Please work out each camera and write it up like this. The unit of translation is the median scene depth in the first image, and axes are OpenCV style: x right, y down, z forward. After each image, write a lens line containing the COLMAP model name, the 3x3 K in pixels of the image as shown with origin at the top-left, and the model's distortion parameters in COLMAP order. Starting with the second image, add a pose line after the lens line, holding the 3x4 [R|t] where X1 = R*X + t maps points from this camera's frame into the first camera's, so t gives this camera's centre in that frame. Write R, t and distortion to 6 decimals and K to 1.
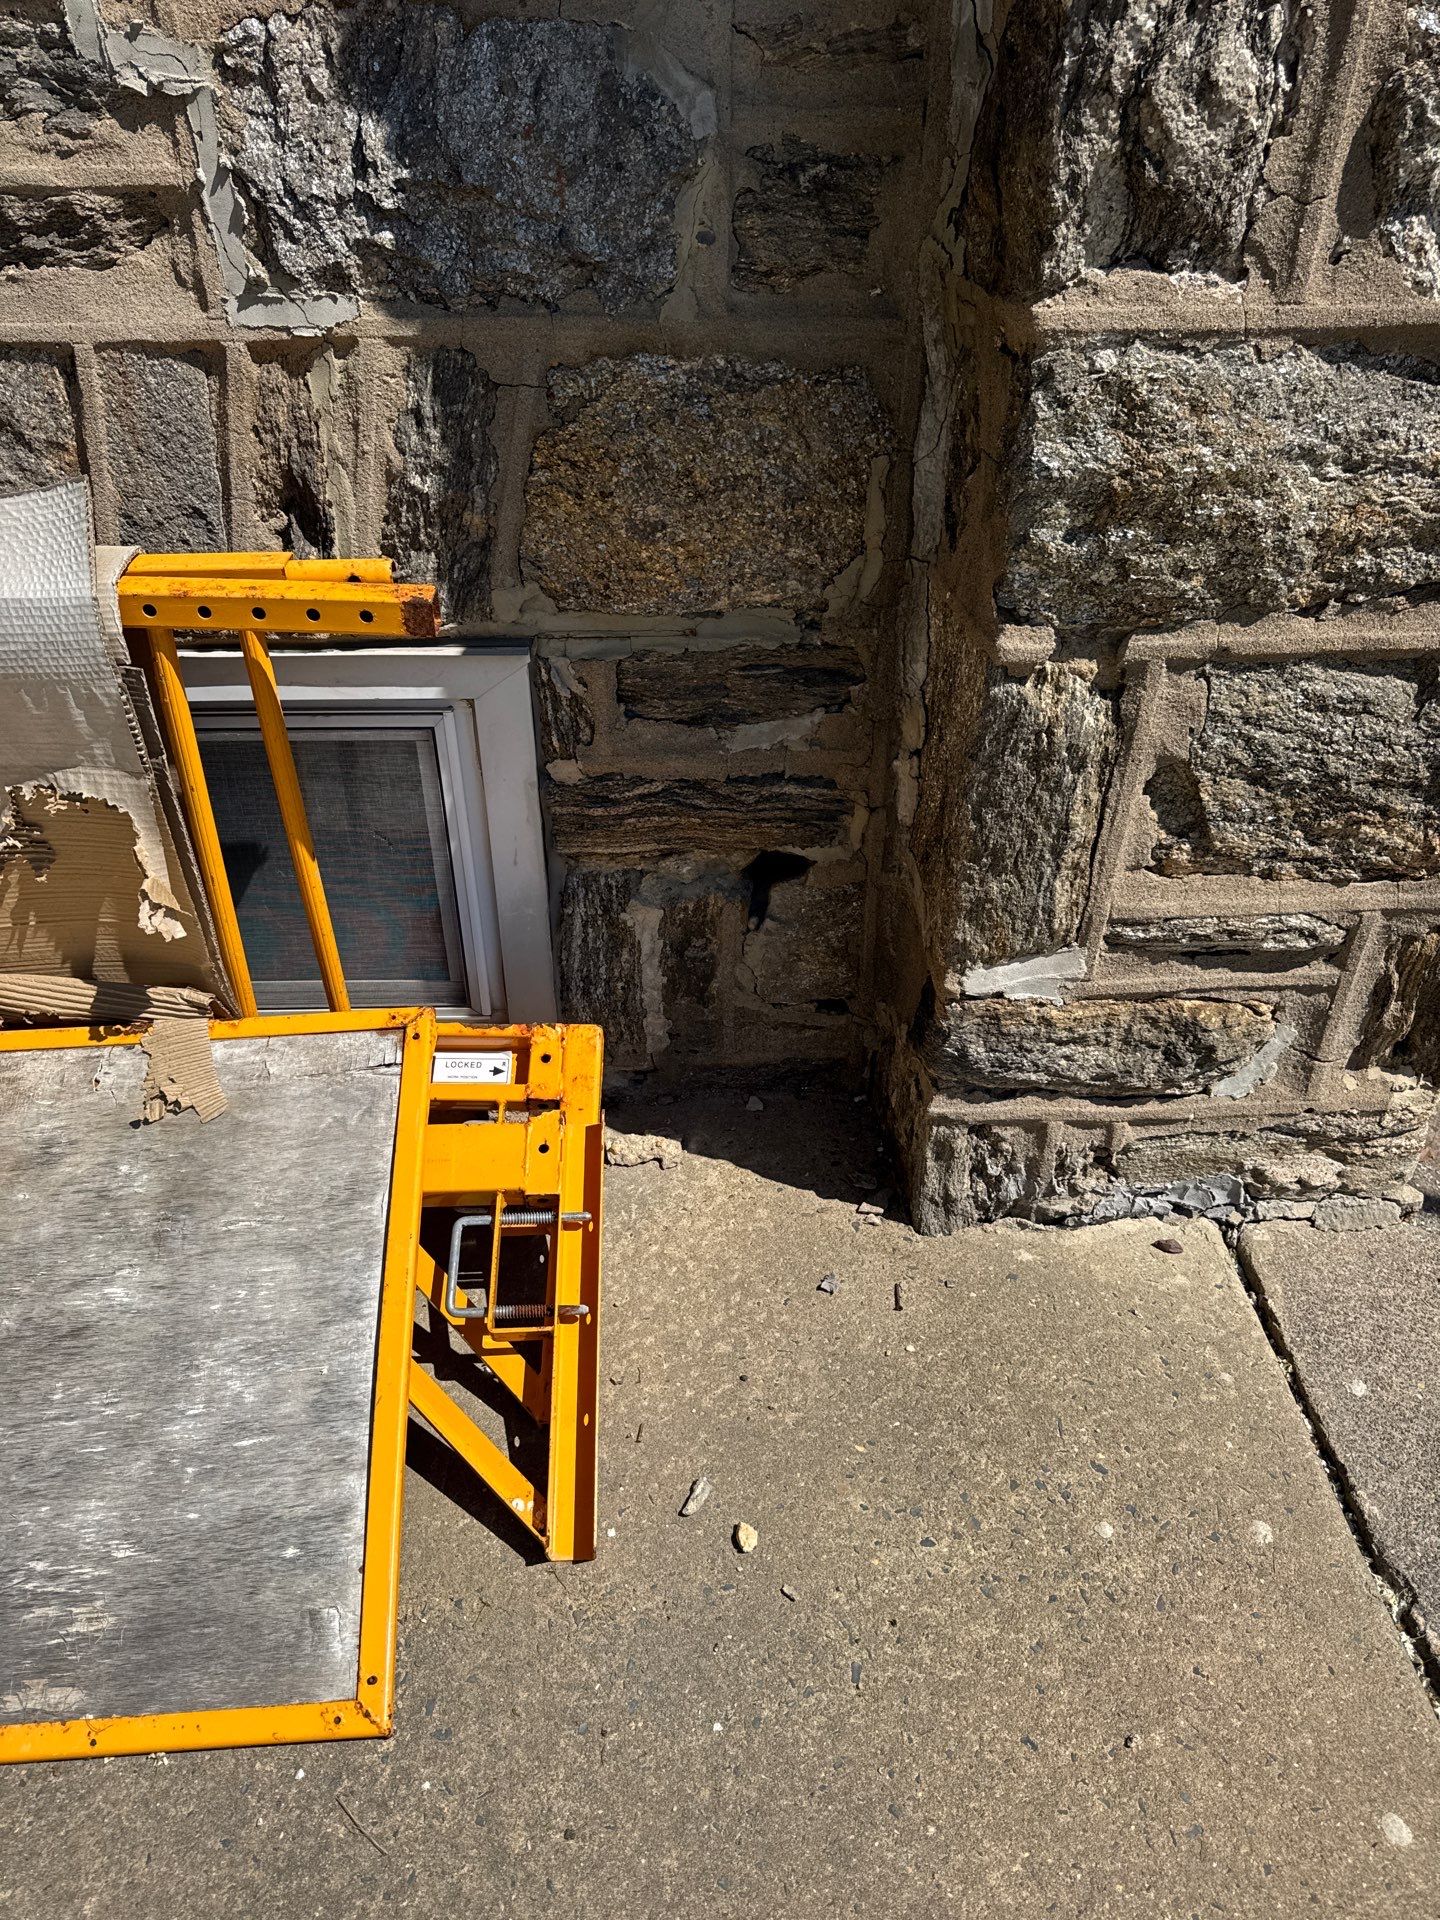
lens RADIAL K [[1349.1, 0, 702.1], [0, 1349.1, 976.6], [0, 0, 1]] dist [0.071617, -0.089564]
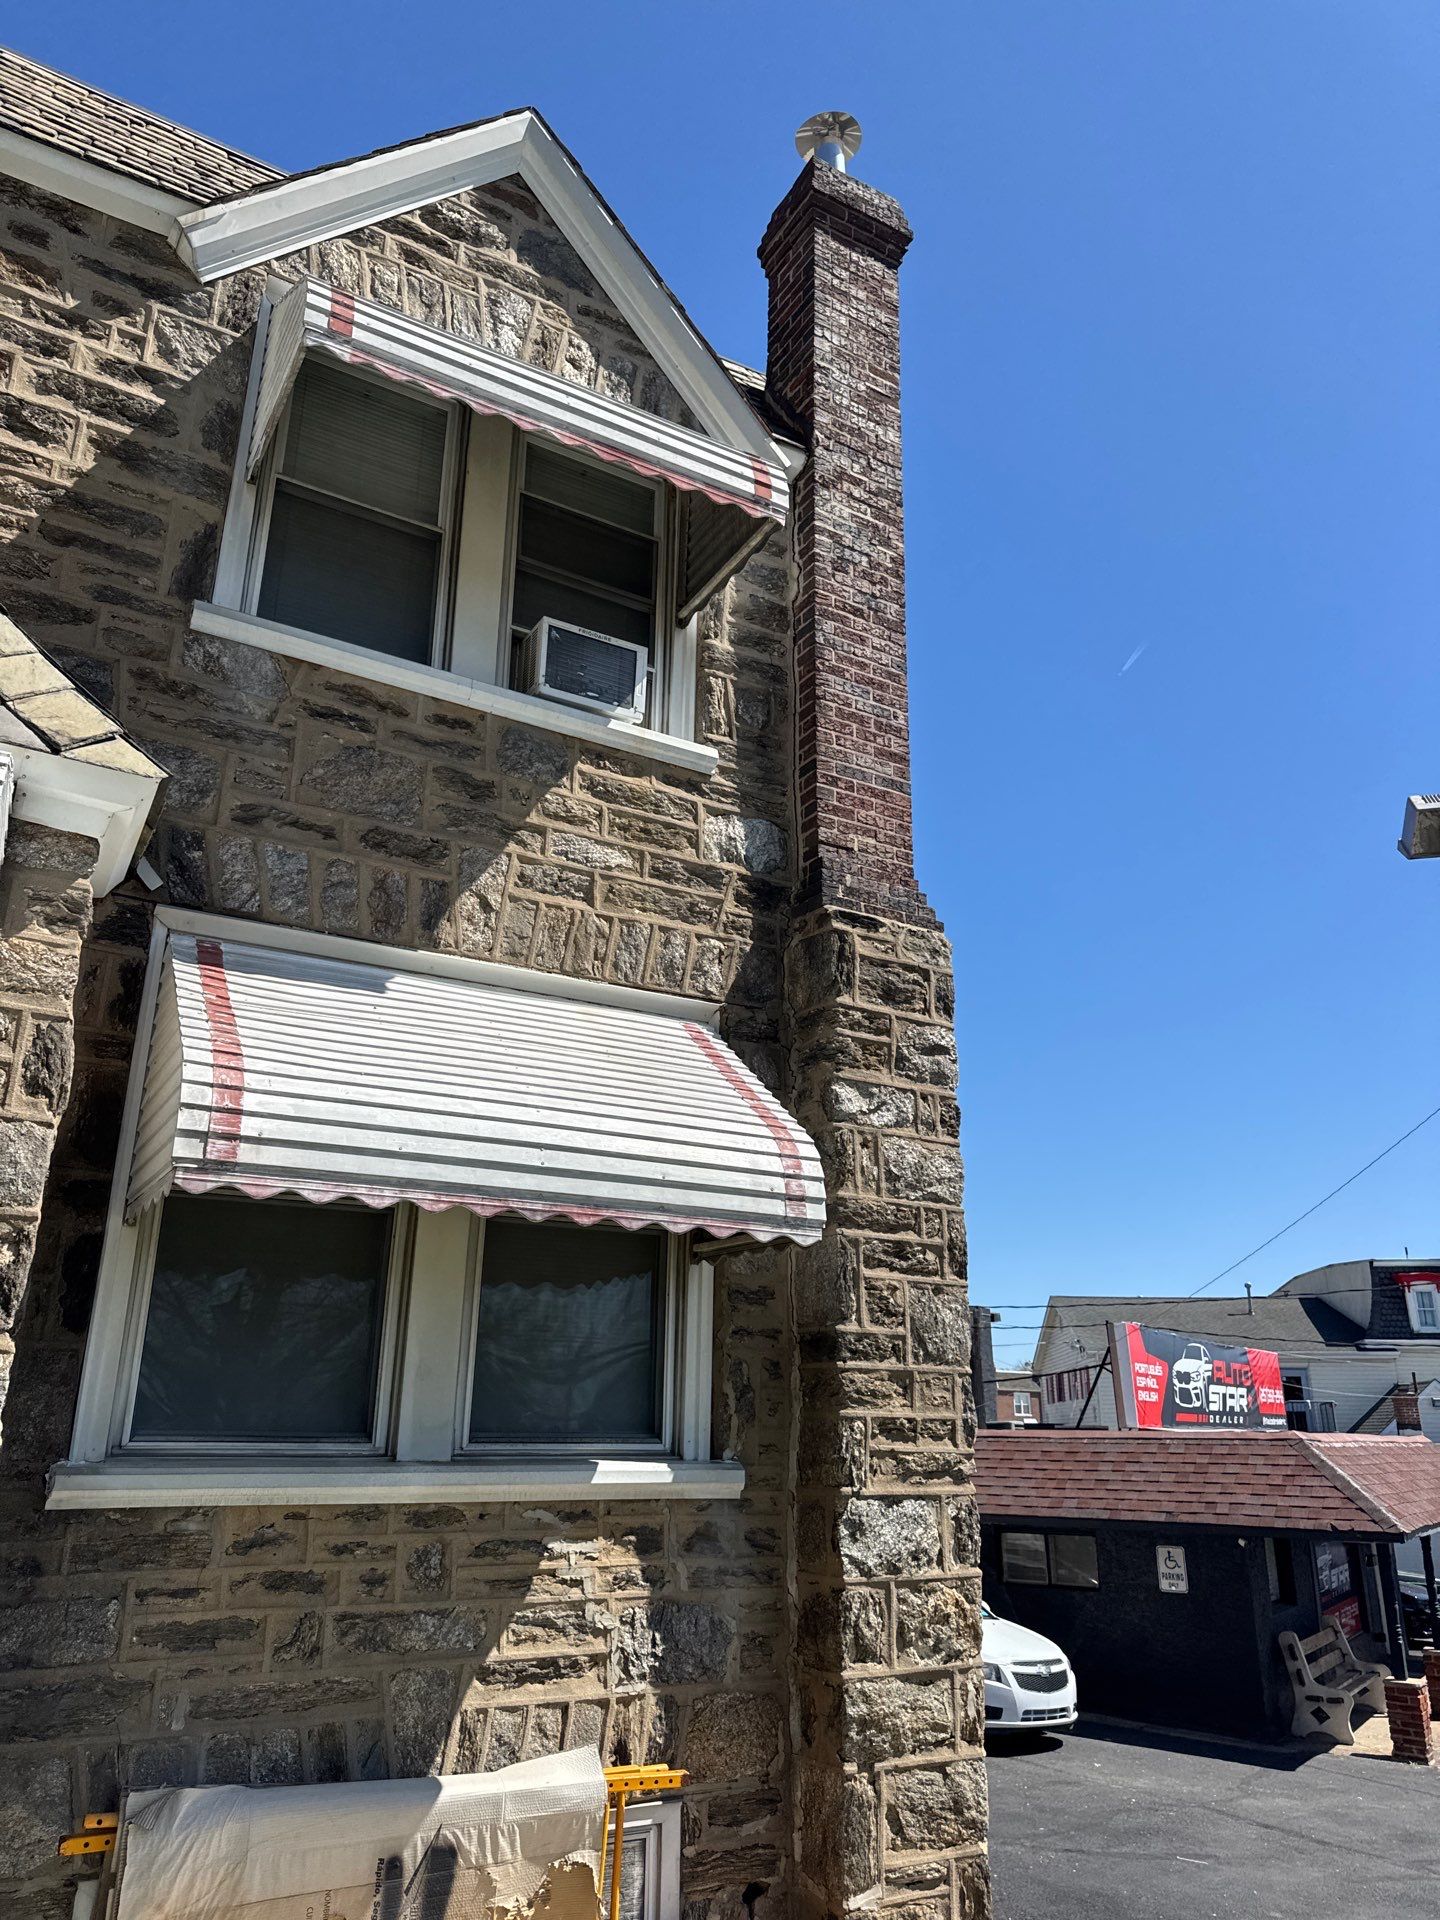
lens RADIAL K [[1349.1, 0, 728.0], [0, 1349.1, 945.9], [0, 0, 1]] dist [0.071617, -0.089564]
pose [[0.885364, 0.169851, 0.432759, -1.786998], [0.246120, 0.618473, -0.746268, 0.926596], [-0.394405, 0.767230, 0.505770, -2.130025]]
